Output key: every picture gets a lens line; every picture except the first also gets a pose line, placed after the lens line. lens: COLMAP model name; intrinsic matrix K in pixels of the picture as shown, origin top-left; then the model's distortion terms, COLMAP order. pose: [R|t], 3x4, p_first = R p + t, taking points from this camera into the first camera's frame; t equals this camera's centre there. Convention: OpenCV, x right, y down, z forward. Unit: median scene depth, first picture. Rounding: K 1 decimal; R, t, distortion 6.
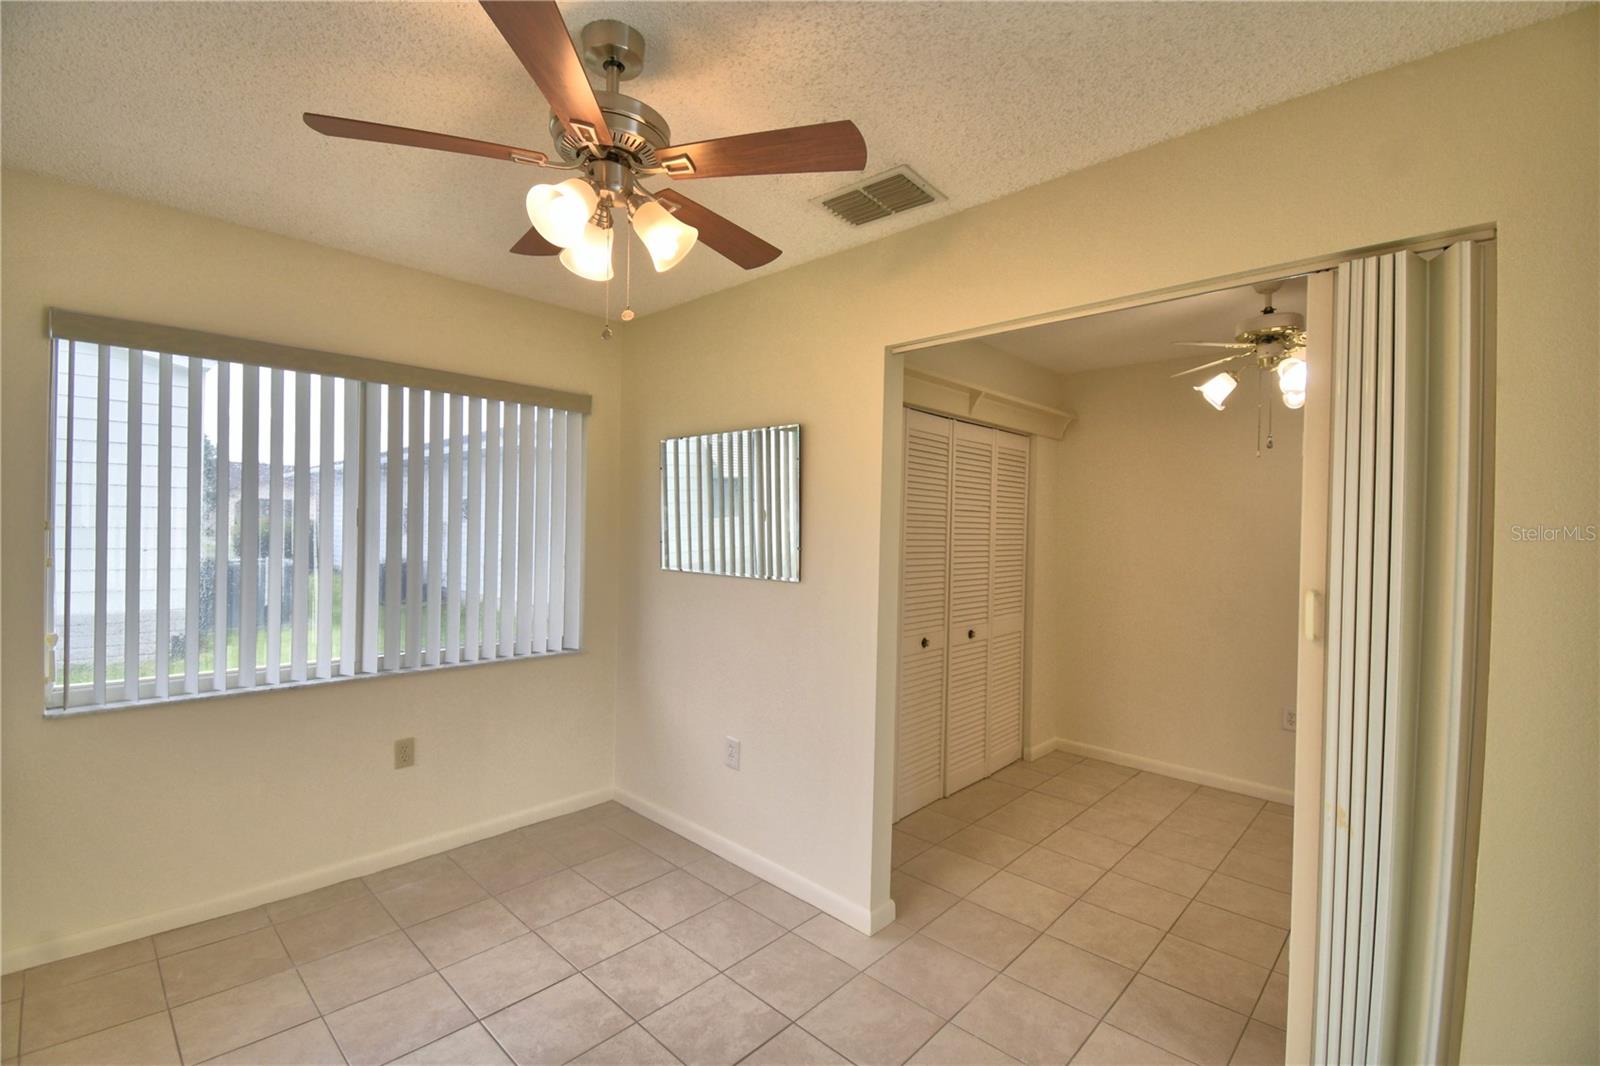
lens RADIAL K [[695.4, 0, 793.0], [0, 695.4, 539.4], [0, 0, 1]] dist [-0.004639, -0.010943]
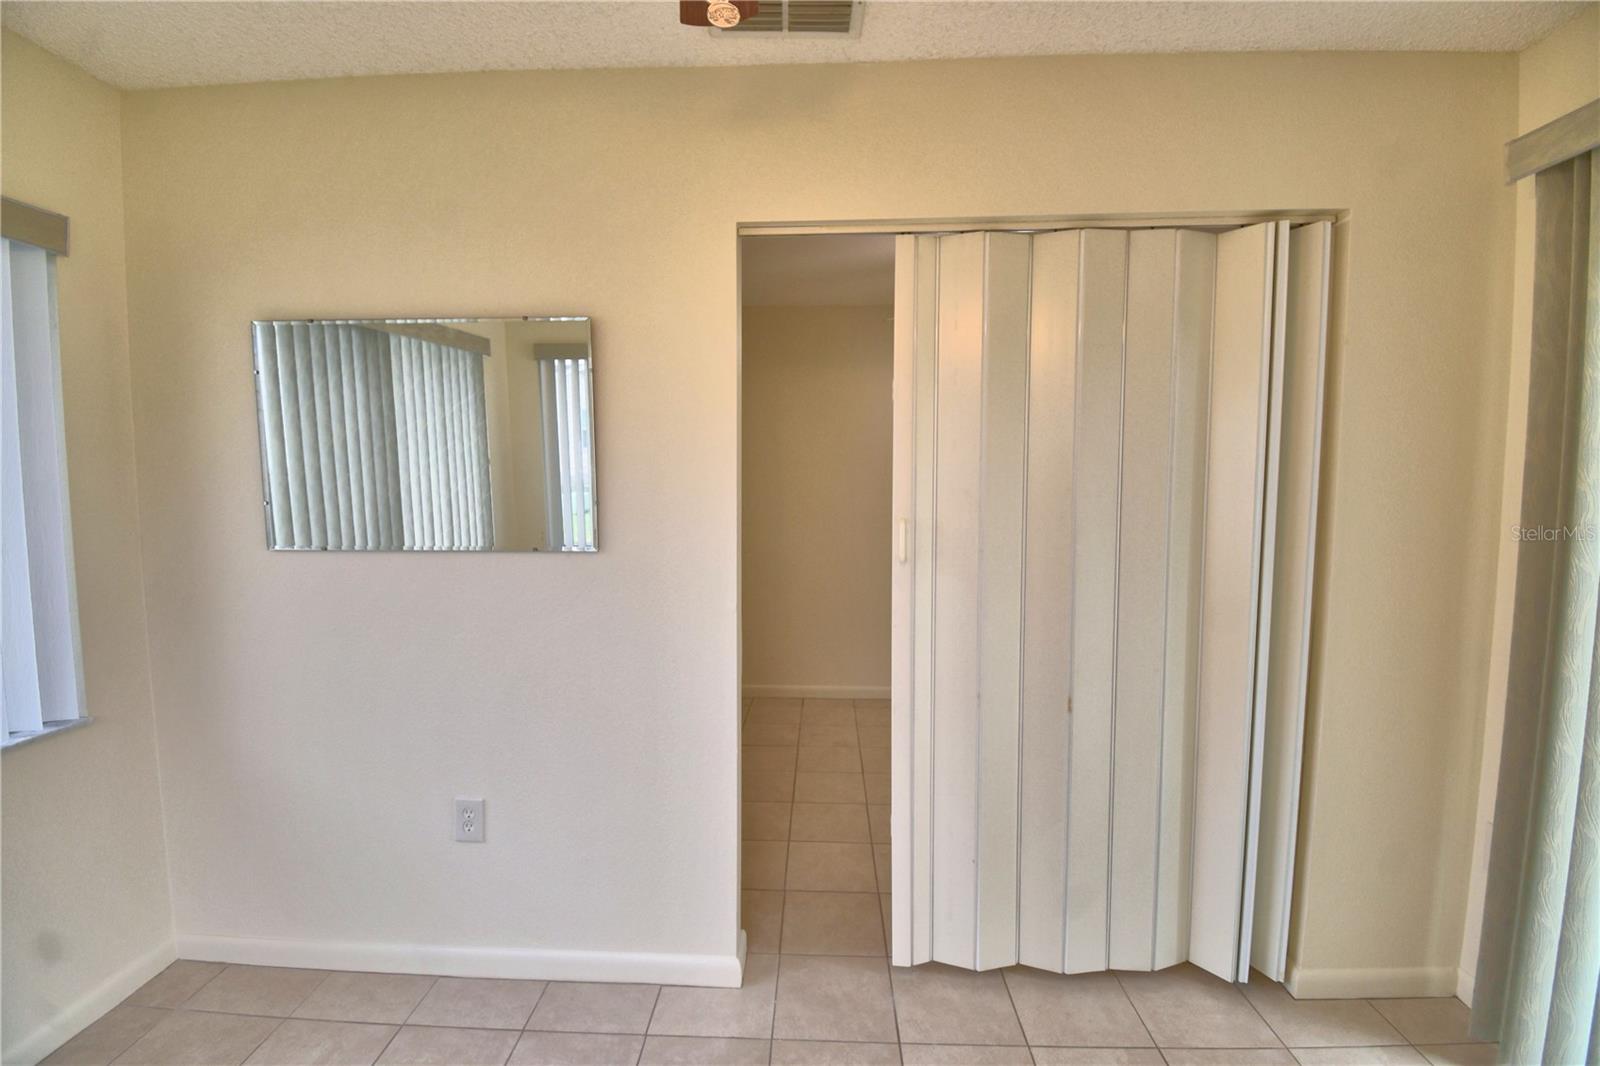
lens RADIAL K [[695.4, 0, 805.6], [0, 695.4, 535.5], [0, 0, 1]] dist [-0.004639, -0.010943]
pose [[0.751762, -0.076152, 0.655022, -0.253645], [0.029202, 0.996180, 0.082299, -0.004091], [-0.658787, -0.042741, 0.751114, 0.306960]]
